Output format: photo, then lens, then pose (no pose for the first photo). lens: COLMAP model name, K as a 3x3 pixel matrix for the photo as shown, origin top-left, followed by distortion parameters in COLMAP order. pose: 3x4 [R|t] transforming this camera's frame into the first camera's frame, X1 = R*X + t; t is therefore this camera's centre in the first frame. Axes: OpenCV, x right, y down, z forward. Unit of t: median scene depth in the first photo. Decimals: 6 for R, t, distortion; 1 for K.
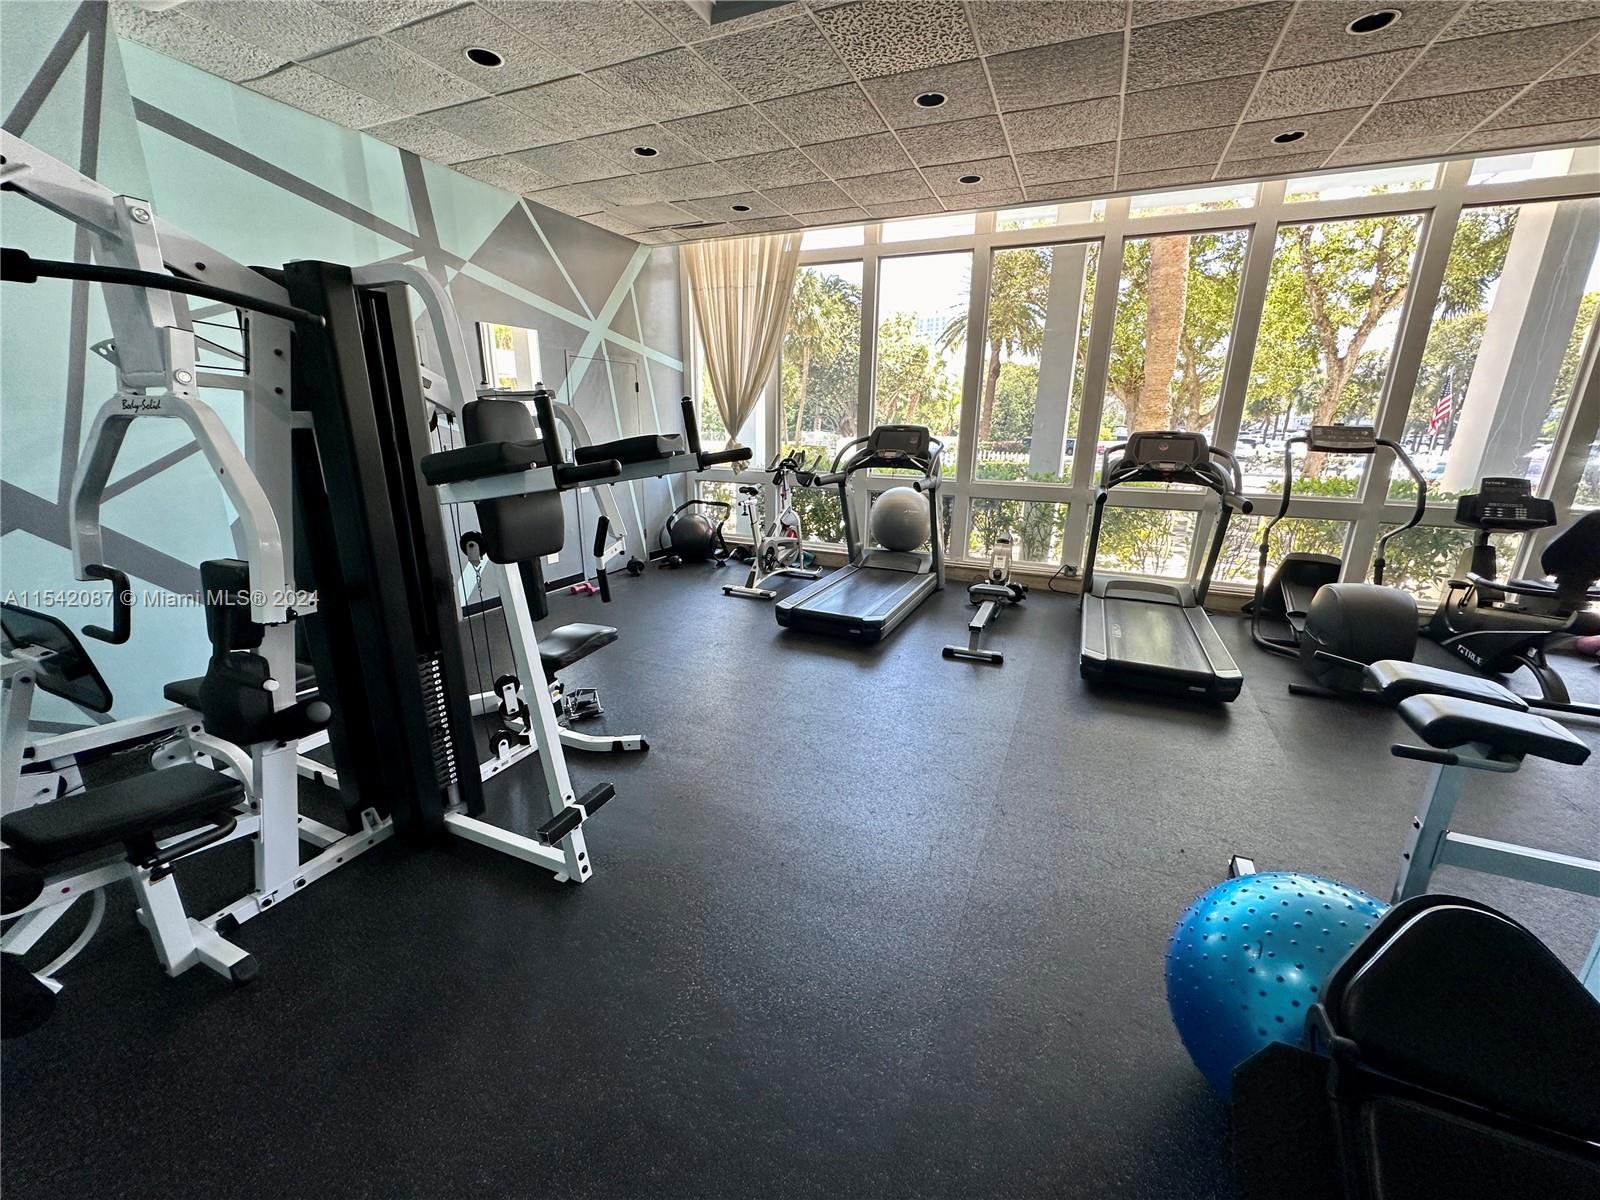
lens RADIAL K [[638.5, 0, 800.6], [0, 638.5, 599.2], [0, 0, 1]] dist [-0.001687, 0.000205]
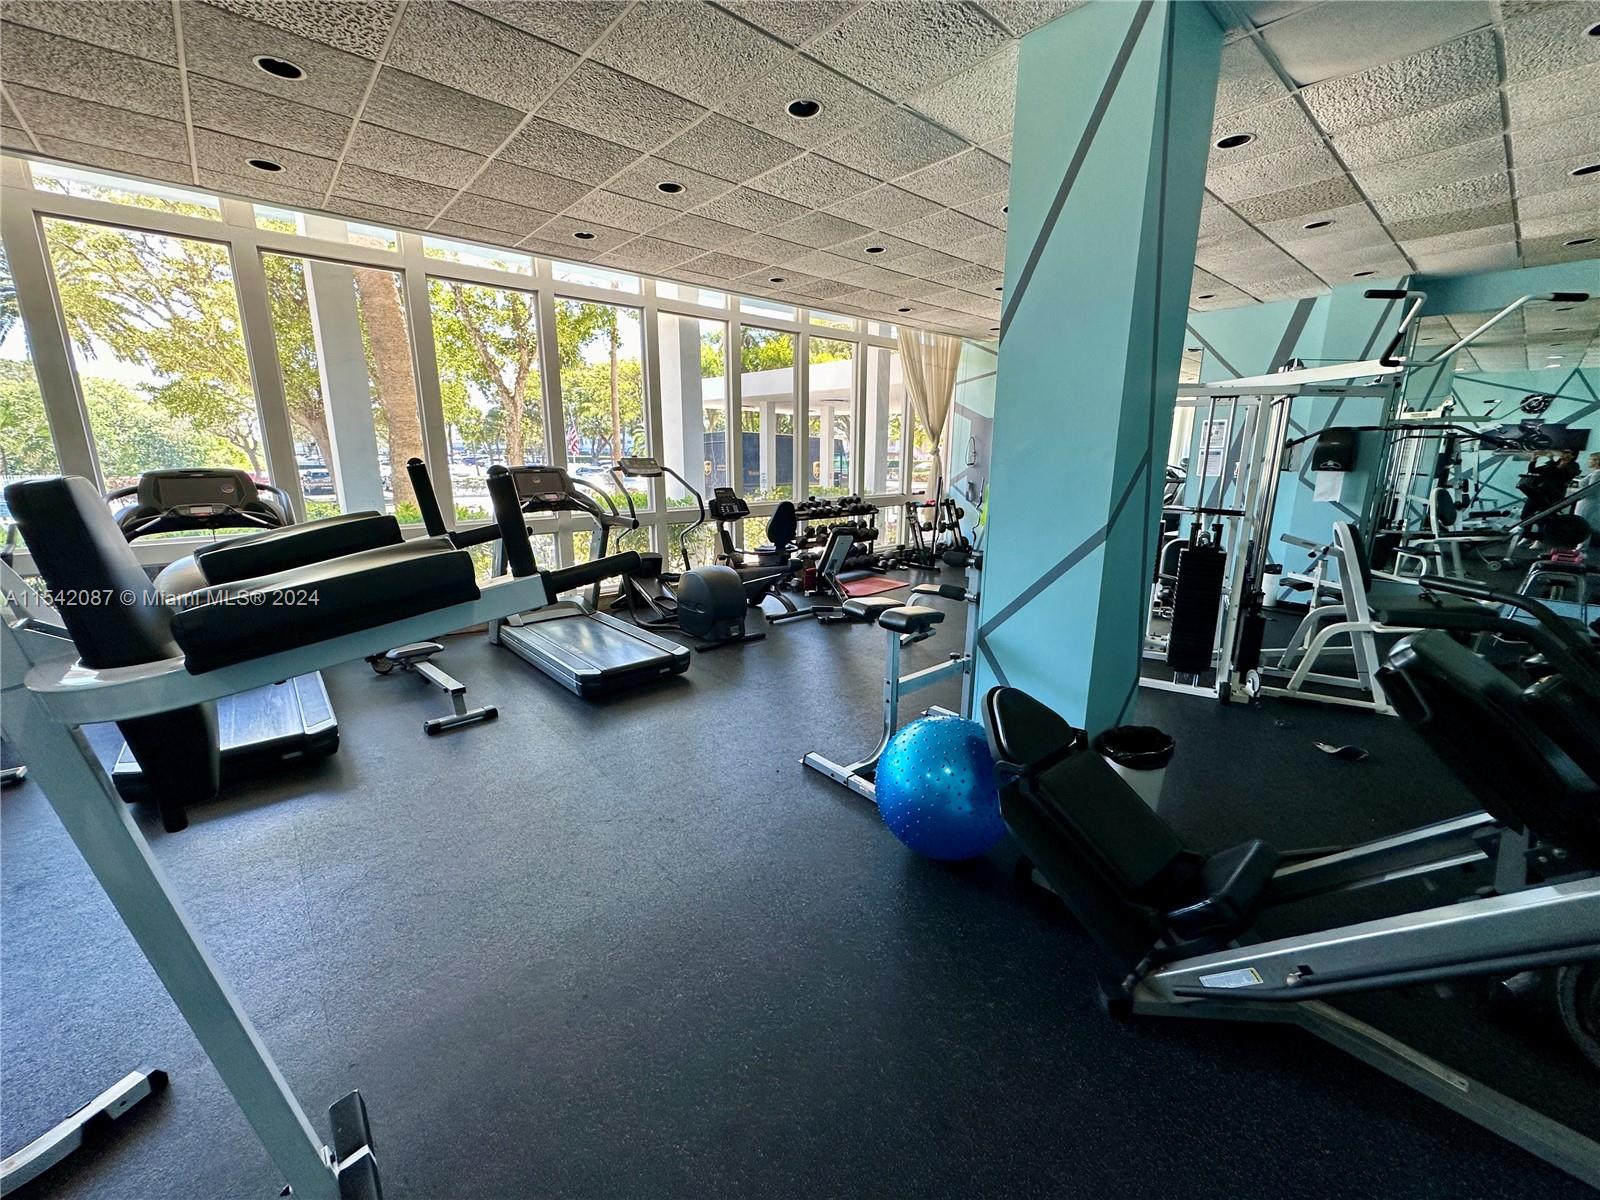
lens RADIAL K [[638.5, 0, 800.6], [0, 638.5, 599.2], [0, 0, 1]] dist [-0.001687, 0.000205]
pose [[0.416755, -0.218882, 0.882273, -0.284243], [0.251938, 0.960368, 0.119250, -0.062682], [-0.873408, 0.172580, 0.455383, 0.146369]]
